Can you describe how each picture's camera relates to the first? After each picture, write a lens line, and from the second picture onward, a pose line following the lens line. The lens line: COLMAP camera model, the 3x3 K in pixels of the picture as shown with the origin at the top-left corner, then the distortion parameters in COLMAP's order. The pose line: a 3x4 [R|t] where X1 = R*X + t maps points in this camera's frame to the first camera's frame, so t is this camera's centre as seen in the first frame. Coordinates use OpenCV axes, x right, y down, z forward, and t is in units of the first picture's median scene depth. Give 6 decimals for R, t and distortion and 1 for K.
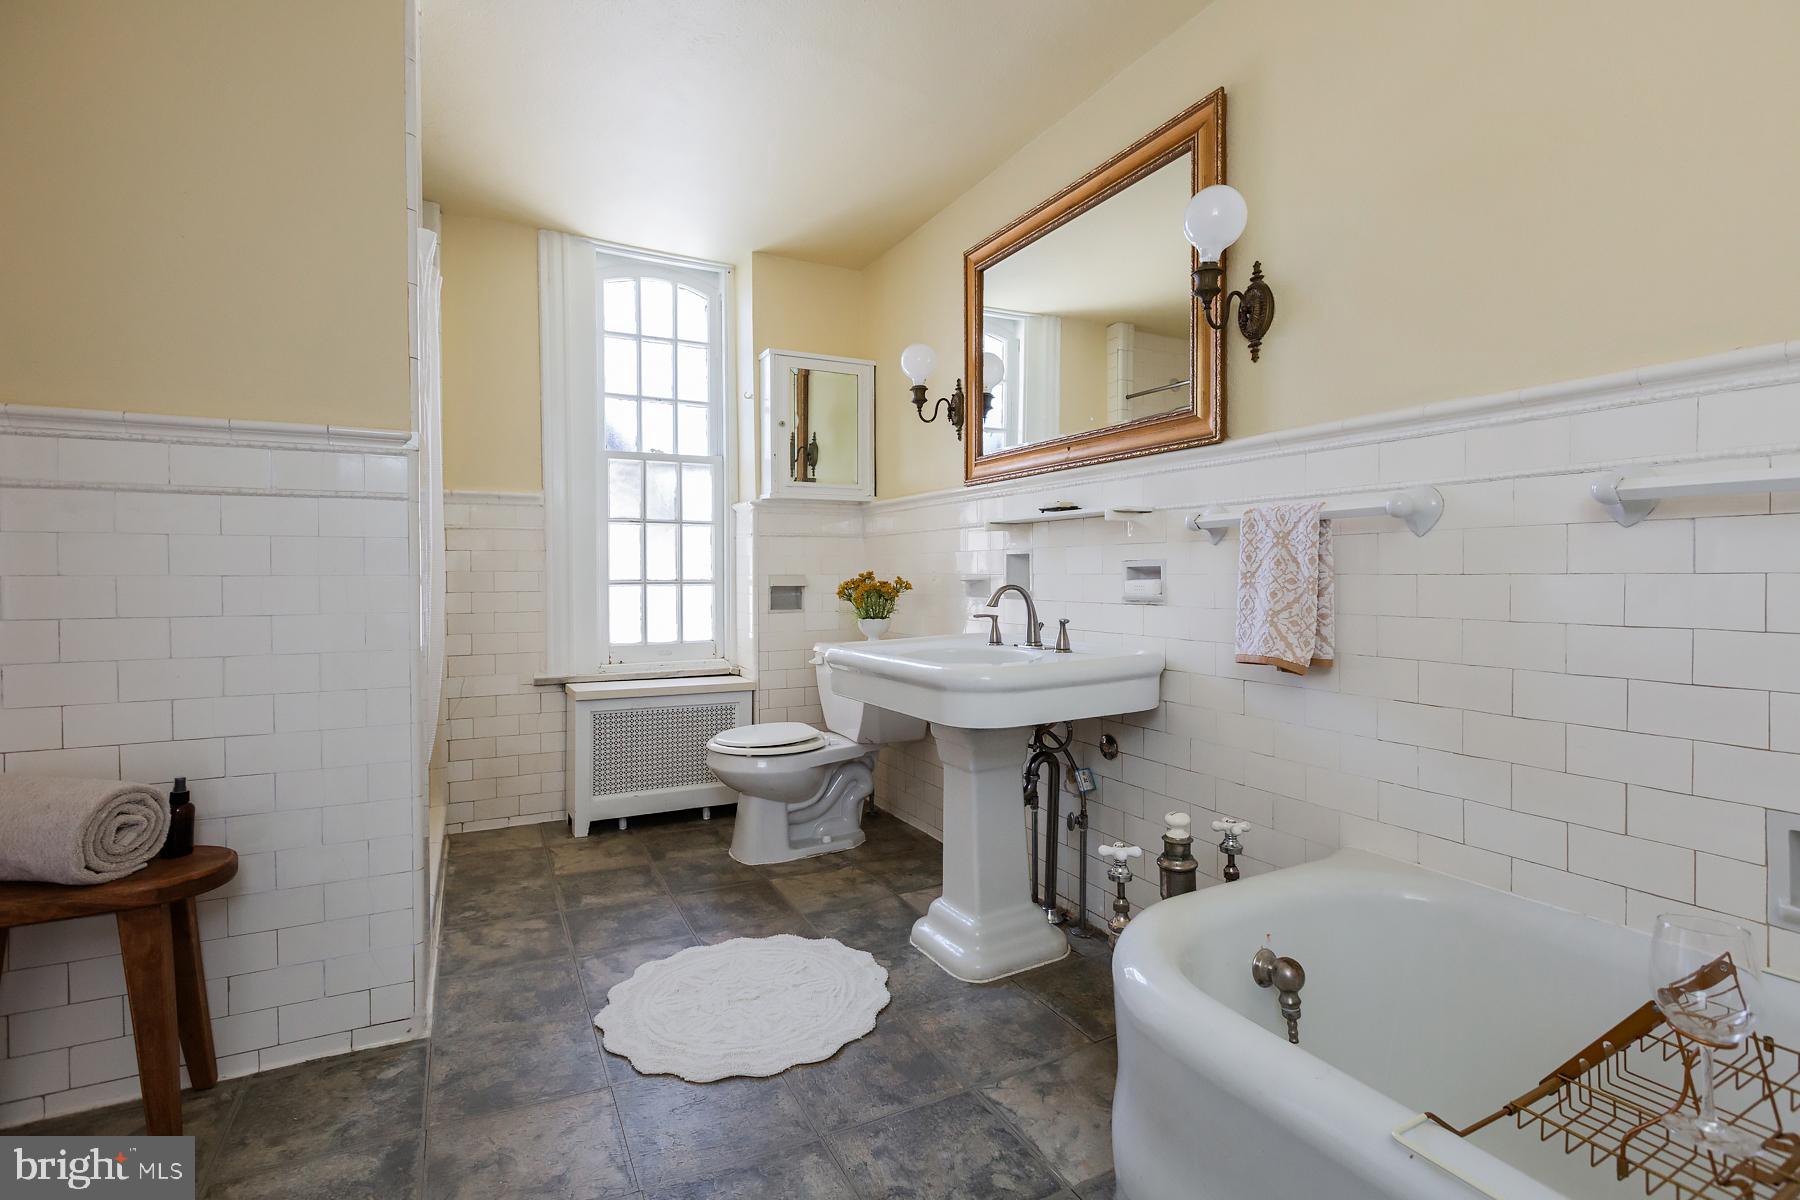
lens RADIAL K [[867.4, 0, 909.1], [0, 867.4, 600.0], [0, 0, 1]] dist [-0.005662, 0.001139]
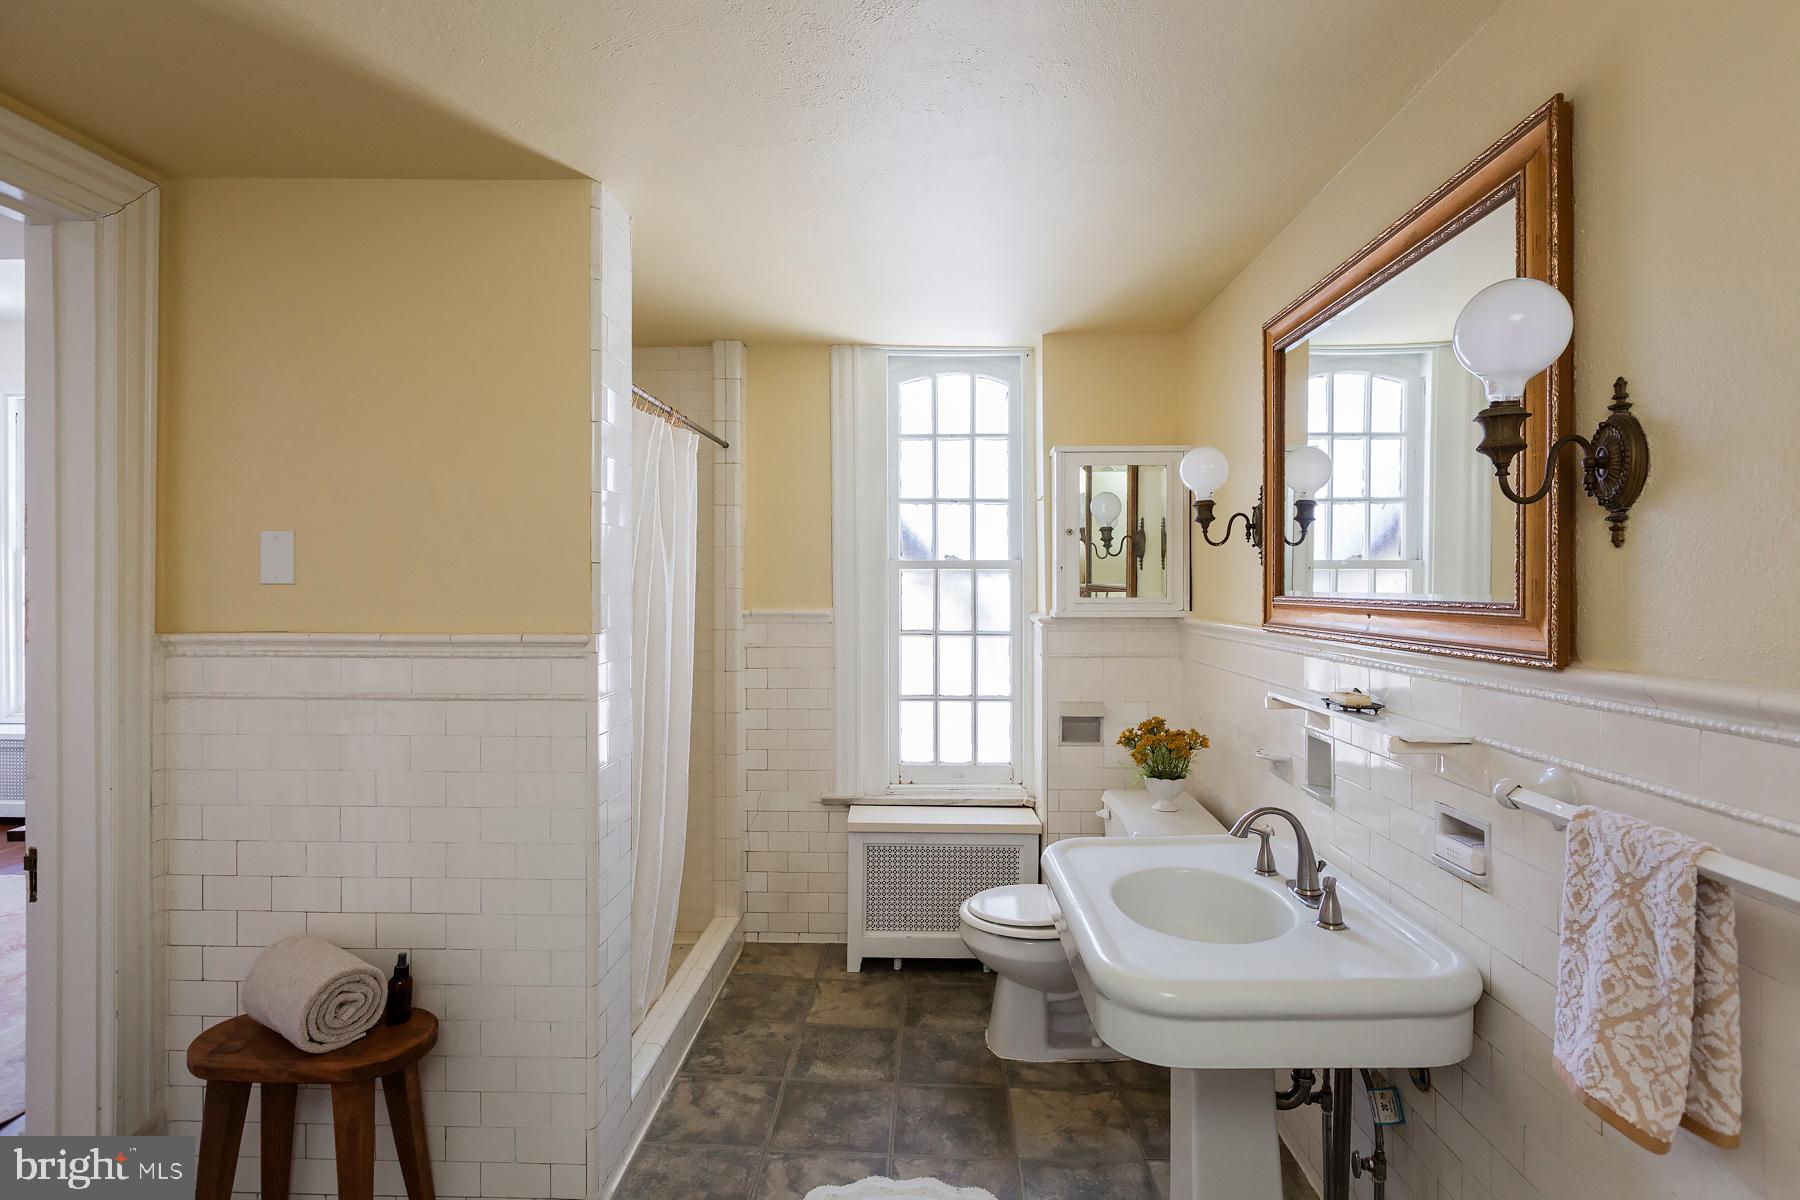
lens RADIAL K [[924.8, 0, 896.3], [0, 924.8, 592.0], [0, 0, 1]] dist [0.001017, -0.000732]
pose [[0.867962, 0.006331, -0.496590, 0.205066], [-0.014750, 0.999806, -0.013036, -0.164090], [0.496411, 0.018639, 0.867887, 0.150215]]
